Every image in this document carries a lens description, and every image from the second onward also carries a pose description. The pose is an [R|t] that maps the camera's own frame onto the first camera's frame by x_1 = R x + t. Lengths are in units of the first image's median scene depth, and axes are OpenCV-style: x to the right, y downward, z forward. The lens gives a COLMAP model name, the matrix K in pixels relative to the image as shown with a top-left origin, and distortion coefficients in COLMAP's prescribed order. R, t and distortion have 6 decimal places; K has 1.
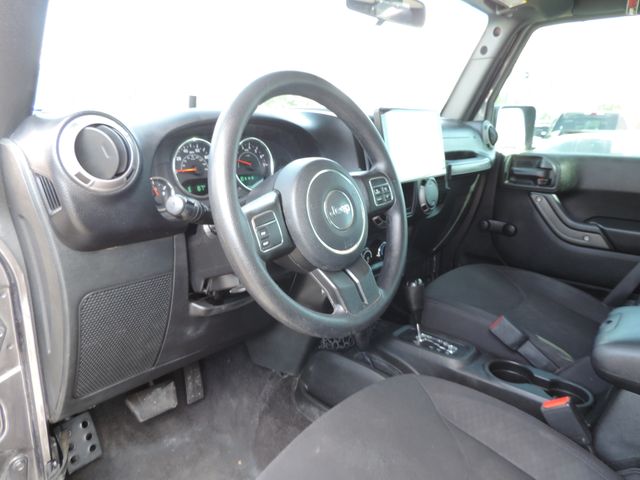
lens RADIAL K [[455.0, 0, 320.0], [0, 455.0, 240.0], [0, 0, 1]] dist [-0.011097, -0.002681]
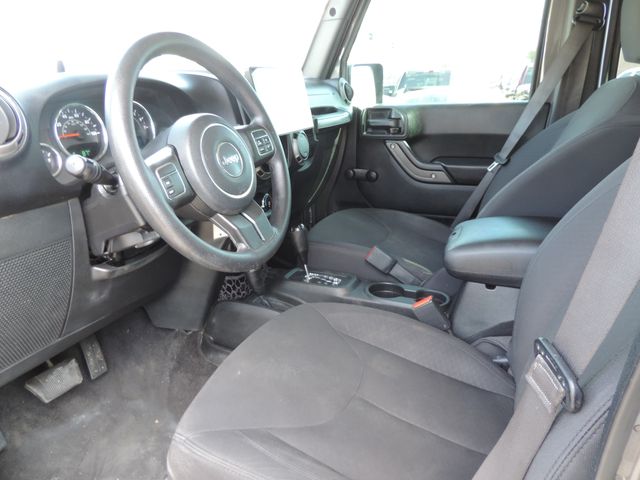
lens RADIAL K [[455.0, 0, 320.0], [0, 455.0, 240.0], [0, 0, 1]] dist [-0.011097, -0.002681]
pose [[0.954016, -0.135111, 0.267578, -0.043302], [0.116343, 0.989577, 0.084868, 0.036291], [-0.276255, -0.049834, 0.959791, -0.083446]]
